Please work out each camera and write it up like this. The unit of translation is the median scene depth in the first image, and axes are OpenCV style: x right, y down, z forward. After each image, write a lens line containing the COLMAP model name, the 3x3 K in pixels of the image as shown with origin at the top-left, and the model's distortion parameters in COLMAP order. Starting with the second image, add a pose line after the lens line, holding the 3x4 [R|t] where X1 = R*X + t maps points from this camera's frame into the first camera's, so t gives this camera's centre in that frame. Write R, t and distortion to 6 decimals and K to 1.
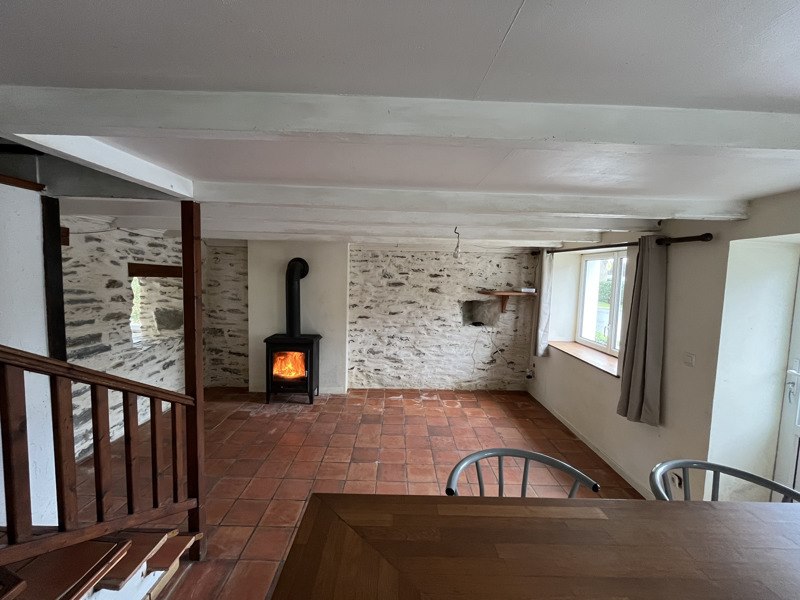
lens RADIAL K [[322.9, 0, 398.5], [0, 322.9, 300.7], [0, 0, 1]] dist [-0.001667, -0.000252]
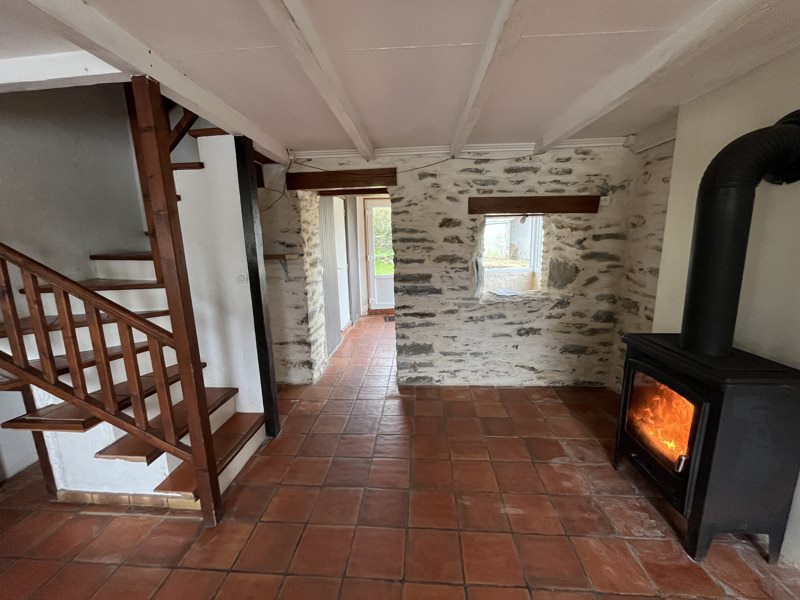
lens RADIAL K [[322.9, 0, 397.3], [0, 322.9, 299.7], [0, 0, 1]] dist [-0.001667, -0.000252]
pose [[-0.082209, 0.159335, -0.983796, 0.059376], [-0.056522, 0.984803, 0.164221, 0.019266], [0.995011, 0.069106, -0.071954, 0.879052]]
